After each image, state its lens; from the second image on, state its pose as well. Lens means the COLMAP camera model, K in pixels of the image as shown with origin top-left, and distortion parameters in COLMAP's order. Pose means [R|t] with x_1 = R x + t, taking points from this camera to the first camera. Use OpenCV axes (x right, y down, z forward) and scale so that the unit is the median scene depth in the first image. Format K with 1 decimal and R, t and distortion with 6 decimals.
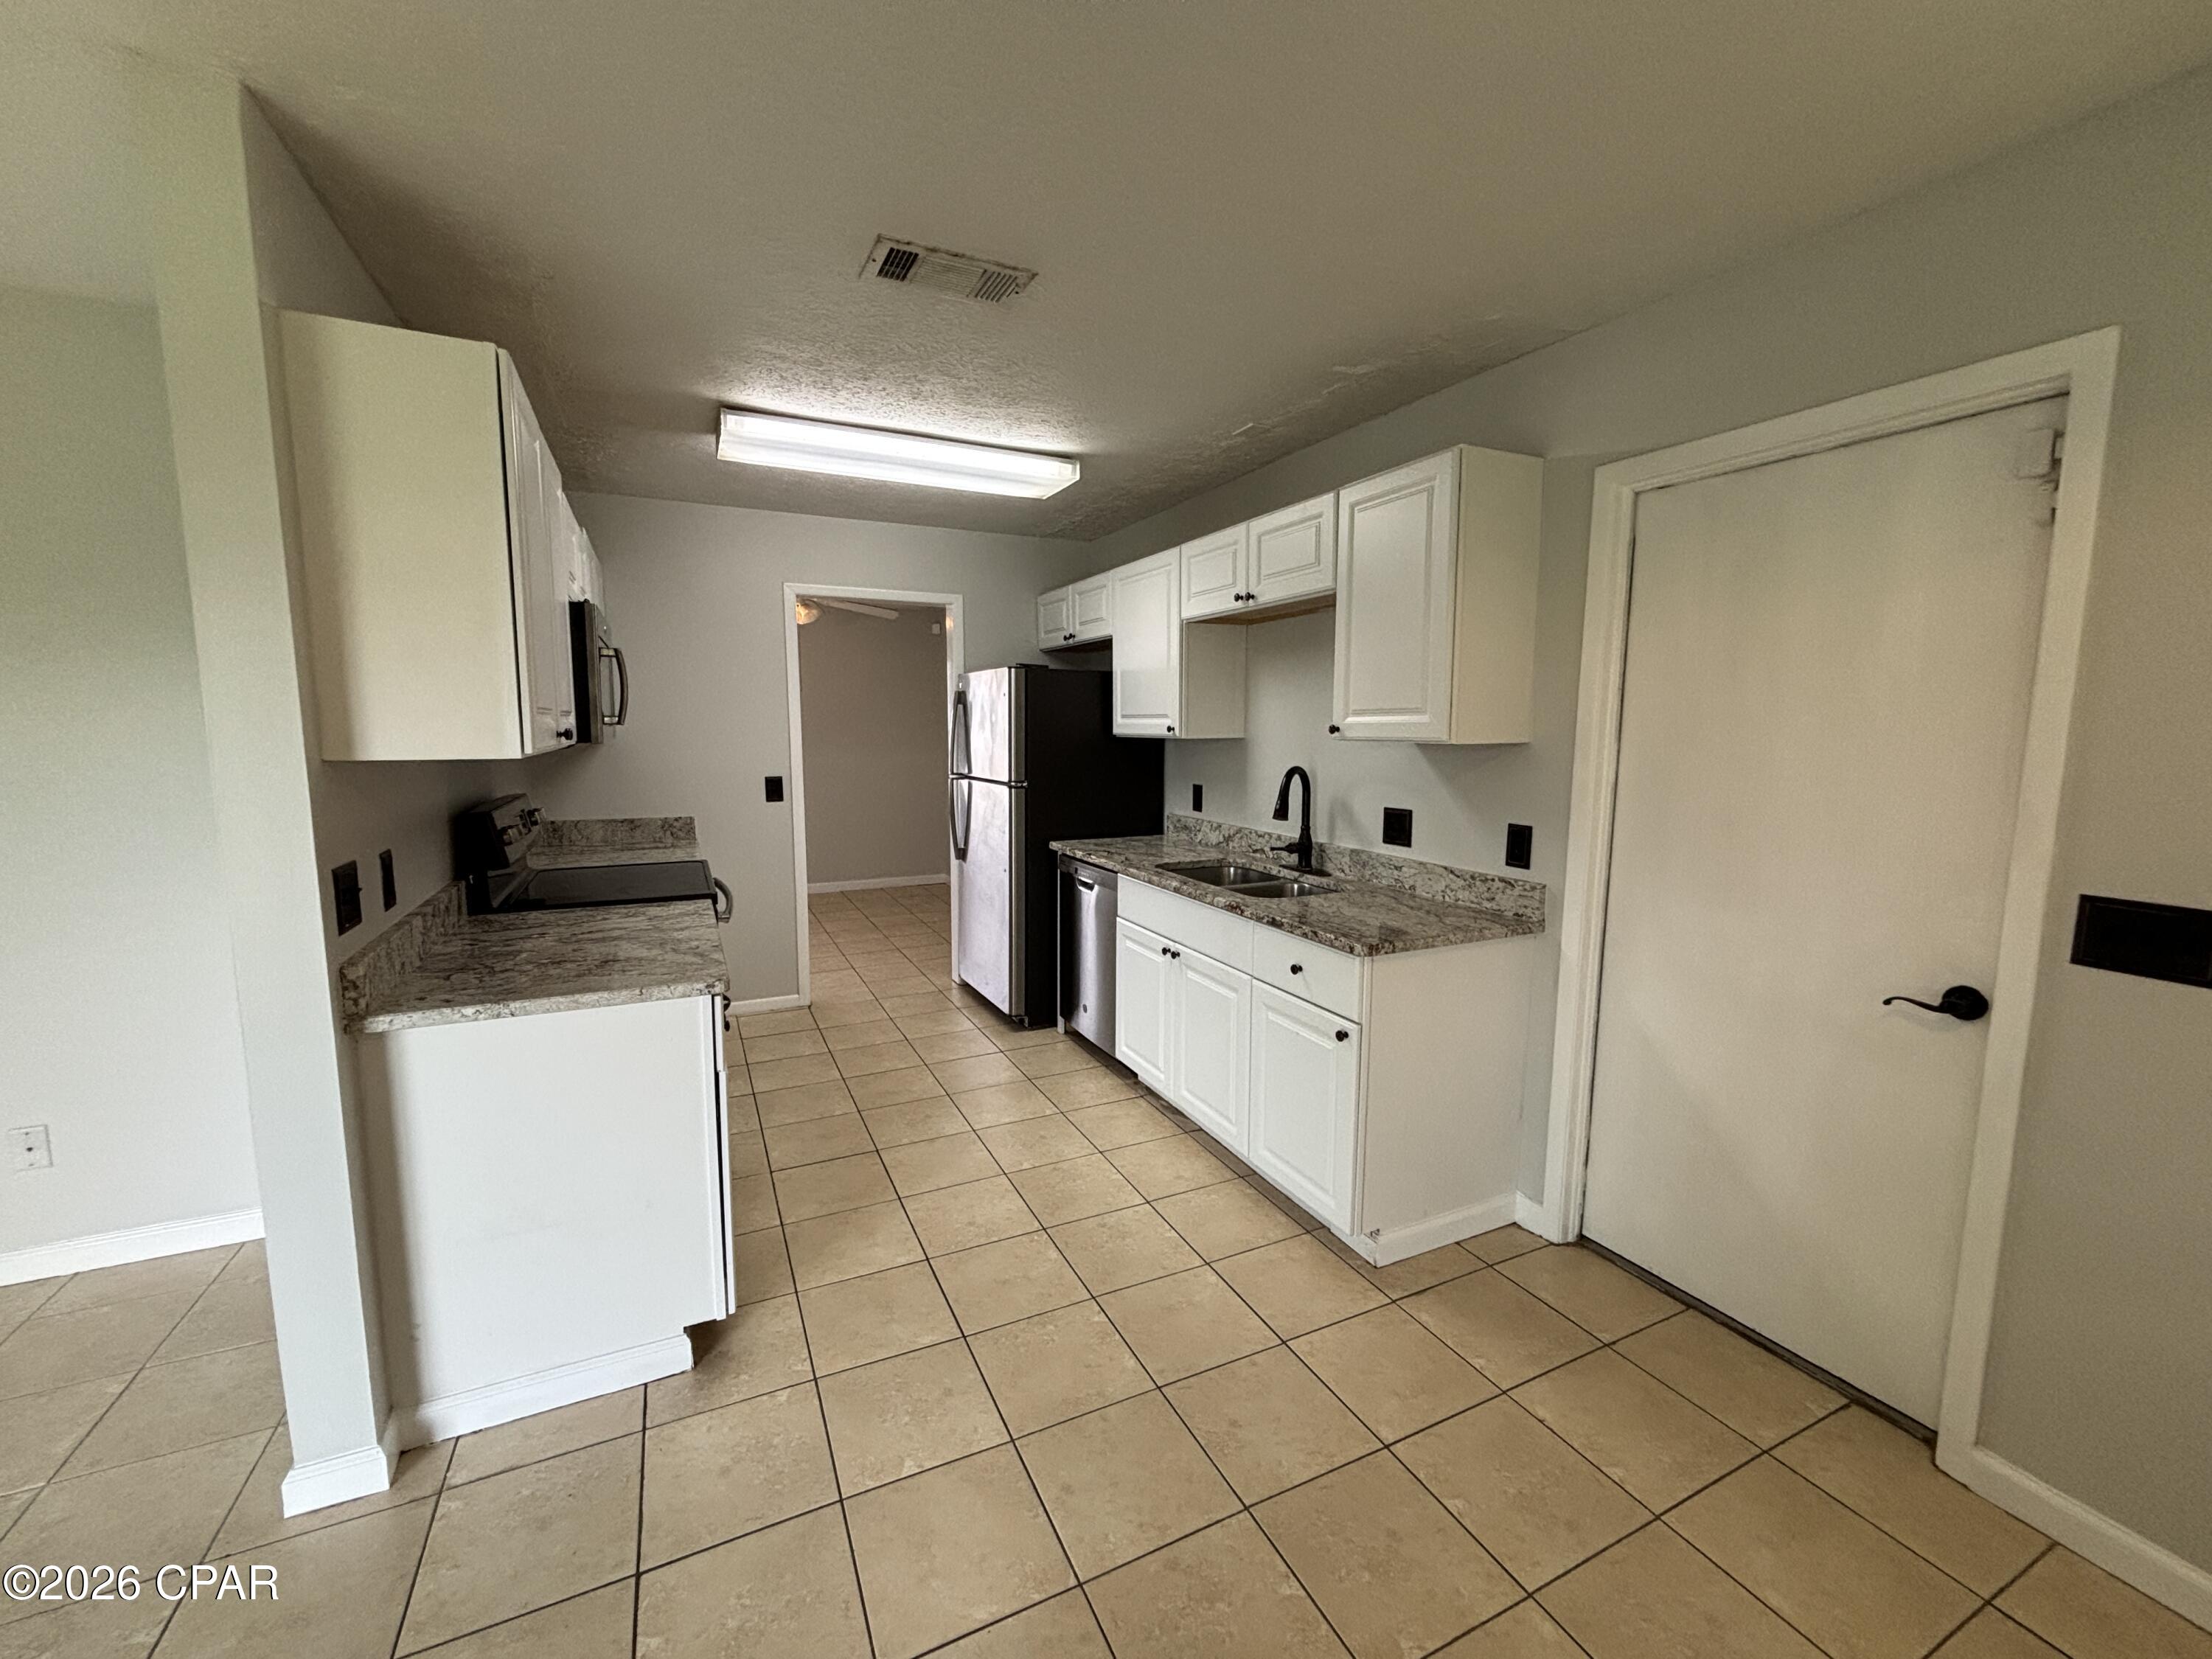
lens RADIAL K [[892.6, 0, 1117.3], [0, 892.6, 828.6], [0, 0, 1]] dist [0.000678, -0.000315]
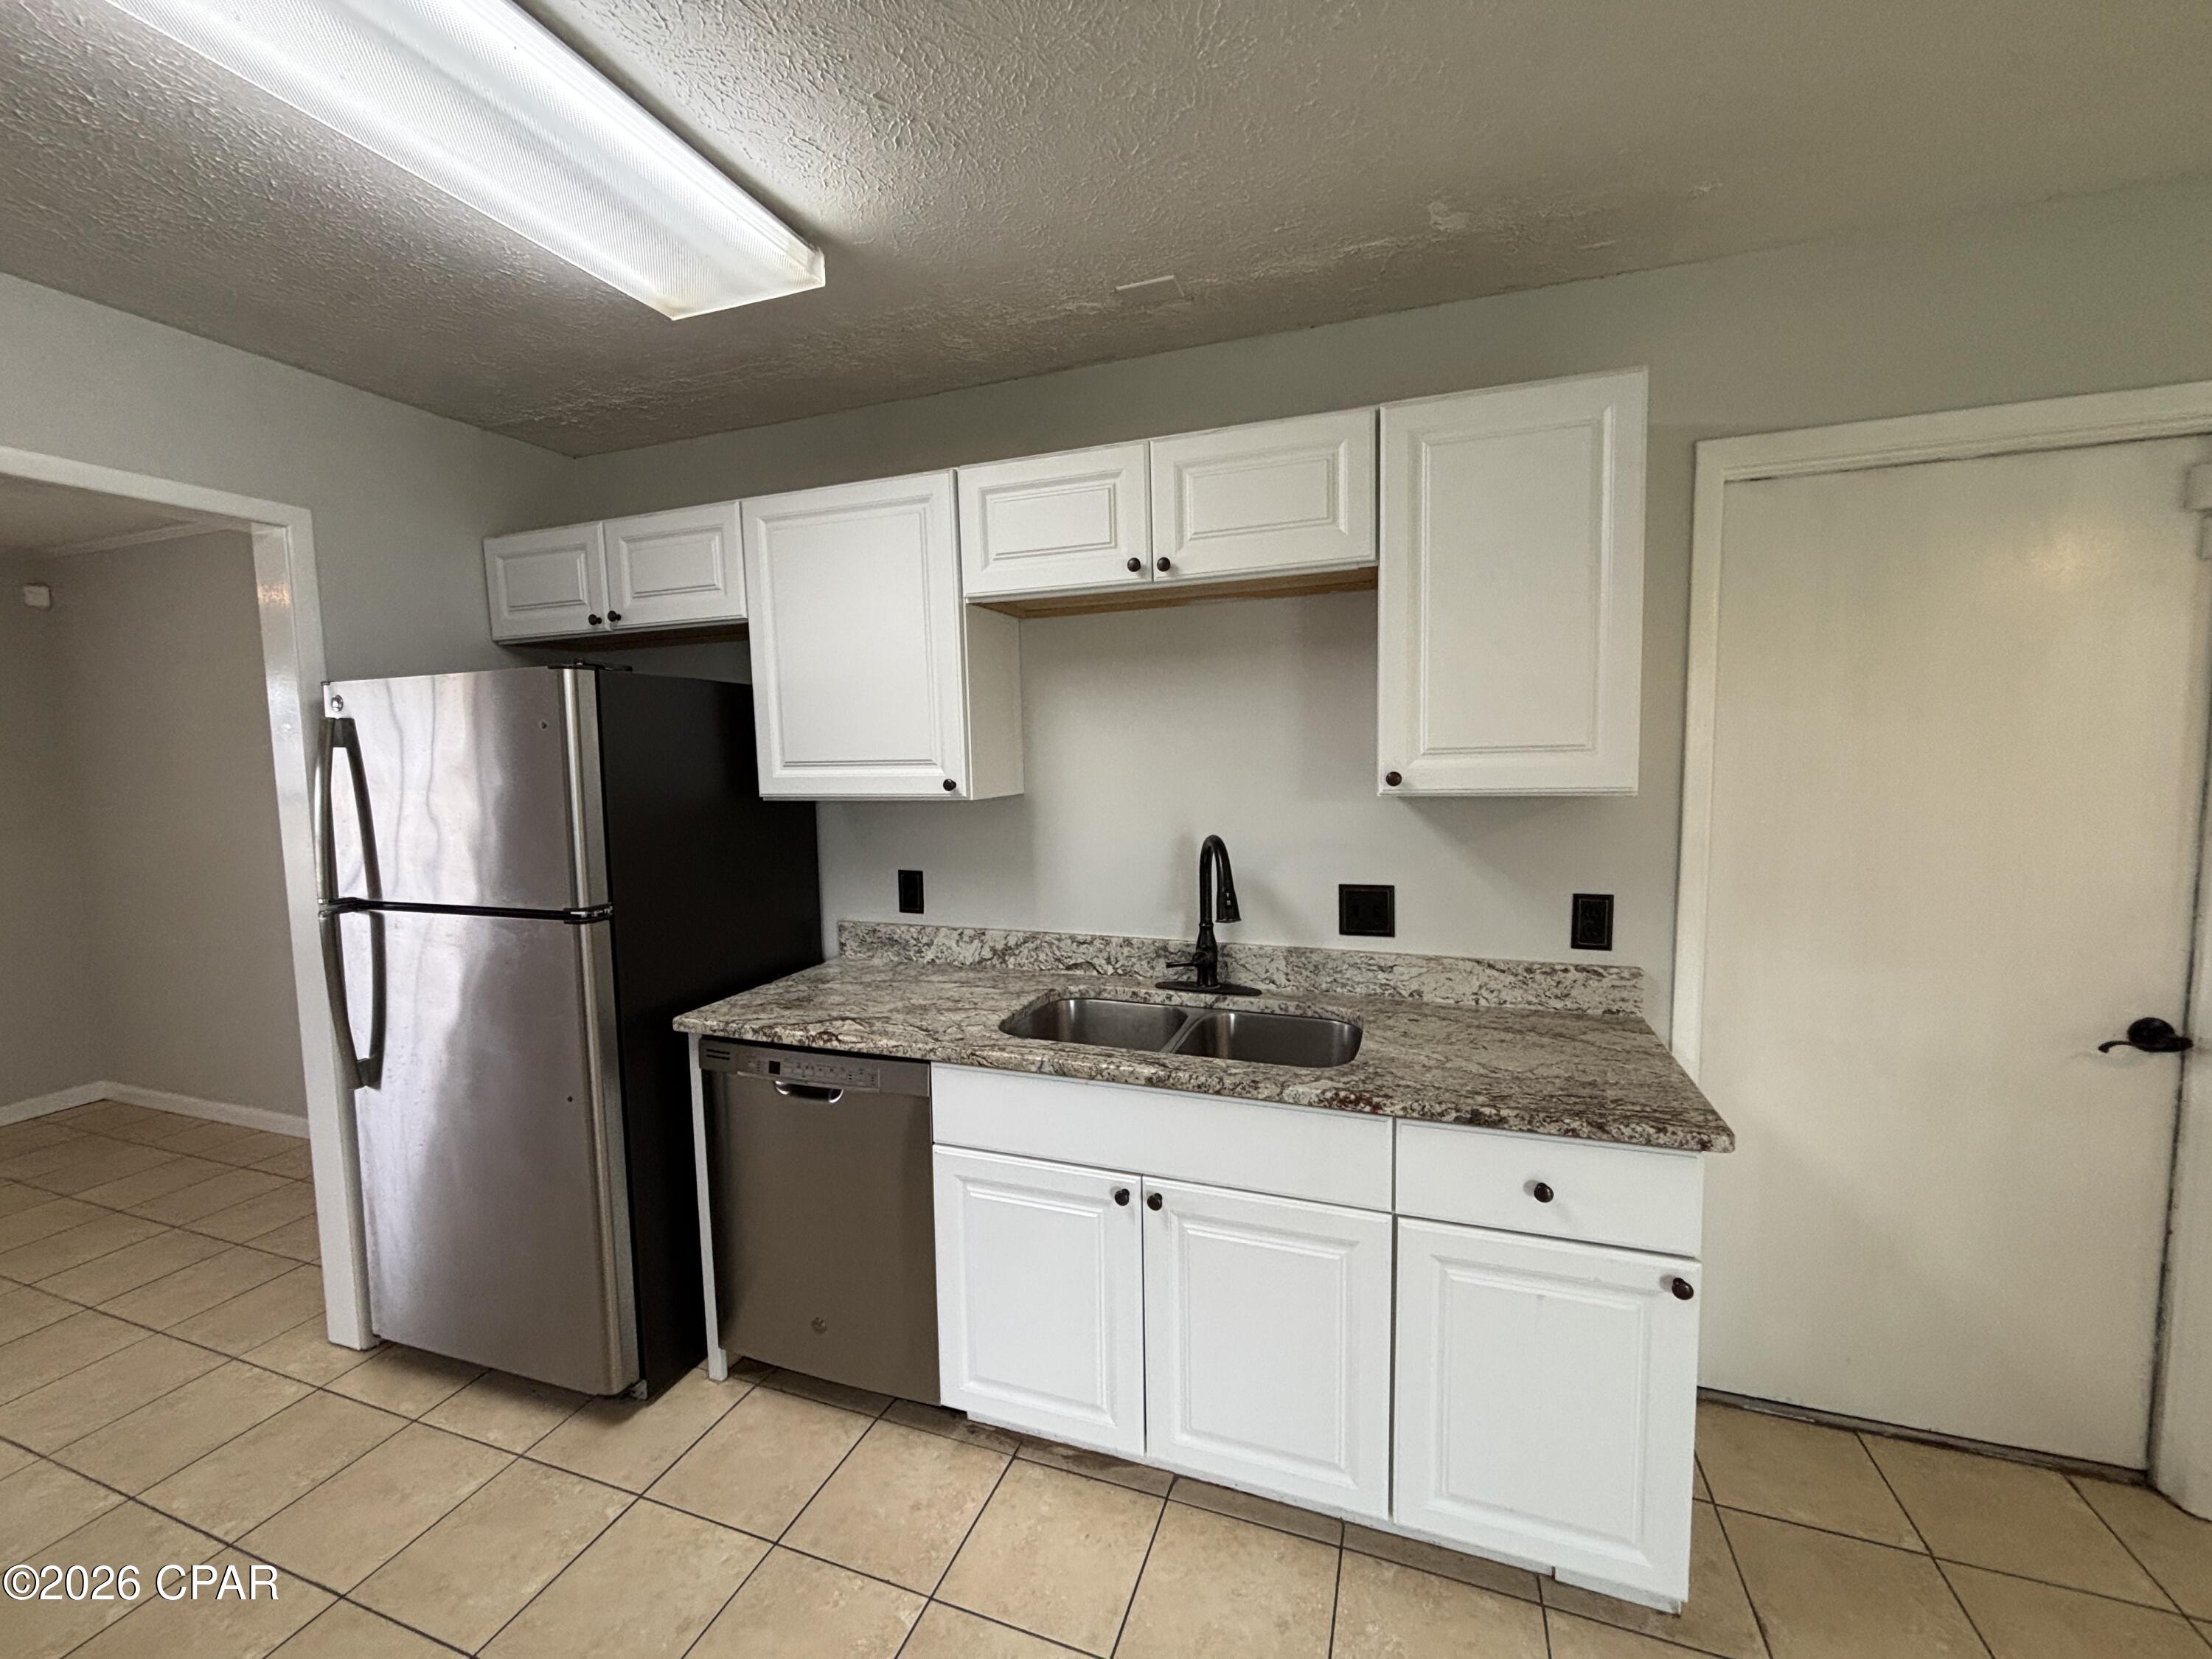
lens RADIAL K [[892.6, 0, 1100.3], [0, 892.6, 823.5], [0, 0, 1]] dist [0.000678, -0.000315]
pose [[0.721929, -0.077132, 0.687655, -0.306380], [0.104092, 0.994565, 0.002277, -0.089065], [-0.684093, 0.069936, 0.726034, 0.589180]]
